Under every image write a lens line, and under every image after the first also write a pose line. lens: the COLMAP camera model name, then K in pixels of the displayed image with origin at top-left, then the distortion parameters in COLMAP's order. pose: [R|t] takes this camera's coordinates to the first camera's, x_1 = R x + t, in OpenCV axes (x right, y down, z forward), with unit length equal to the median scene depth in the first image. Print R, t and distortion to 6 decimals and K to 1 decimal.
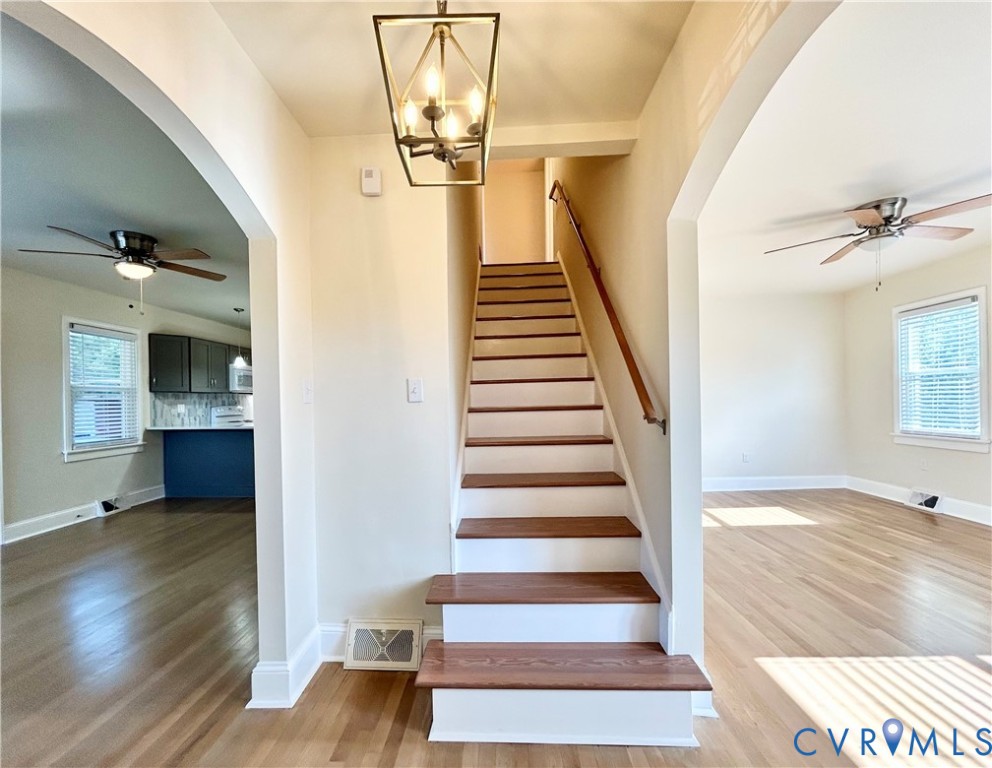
lens RADIAL K [[433.6, 0, 480.1], [0, 433.6, 402.0], [0, 0, 1]] dist [0.001113, -0.000116]
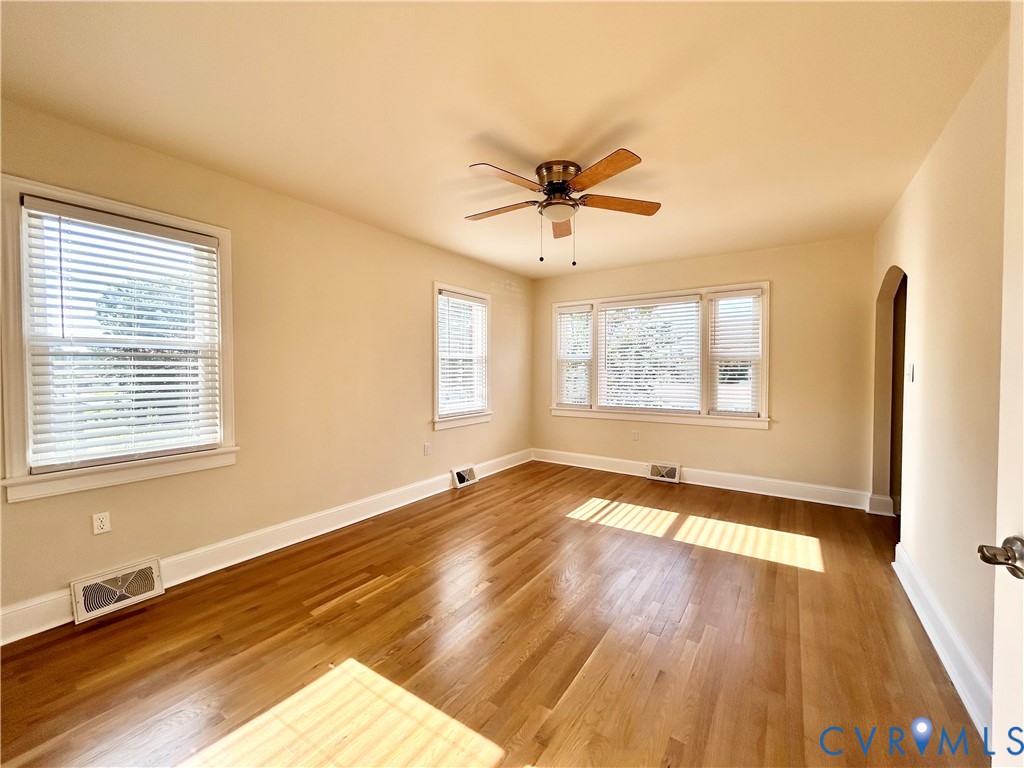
lens RADIAL K [[411.5, 0, 513.3], [0, 411.5, 378.9], [0, 0, 1]] dist [-0.001740, 0.000890]
pose [[-0.857018, 0.003094, 0.515277, 0.503174], [0.013789, 0.999762, 0.016930, -0.034675], [-0.515102, 0.021615, -0.856856, 1.603605]]
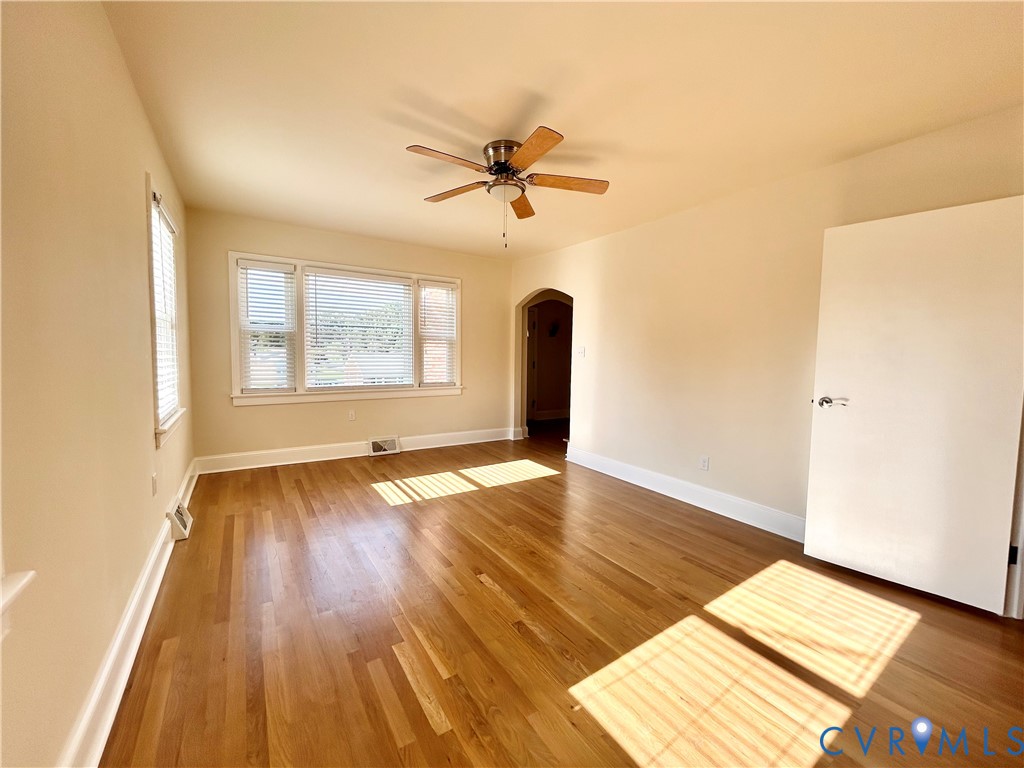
lens RADIAL K [[411.5, 0, 513.3], [0, 411.5, 378.9], [0, 0, 1]] dist [-0.001740, 0.000890]
pose [[-0.804308, 0.038637, -0.592955, 1.291792], [-0.007854, 0.997105, 0.075625, -0.035511], [0.594161, 0.065482, -0.801676, 1.560428]]
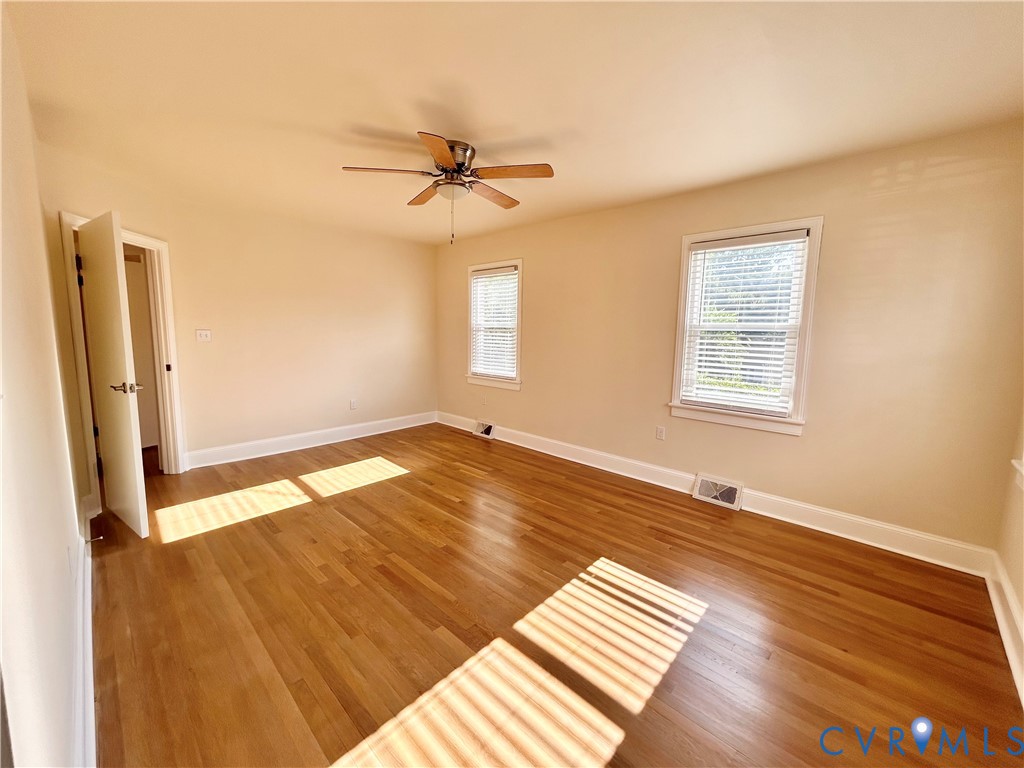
lens RADIAL K [[411.5, 0, 513.3], [0, 411.5, 378.9], [0, 0, 1]] dist [-0.001740, 0.000890]
pose [[0.654434, -0.059996, 0.753735, 0.278552], [-0.028897, 0.994134, 0.104221, -0.054904], [-0.755567, -0.089986, 0.648861, 0.260739]]
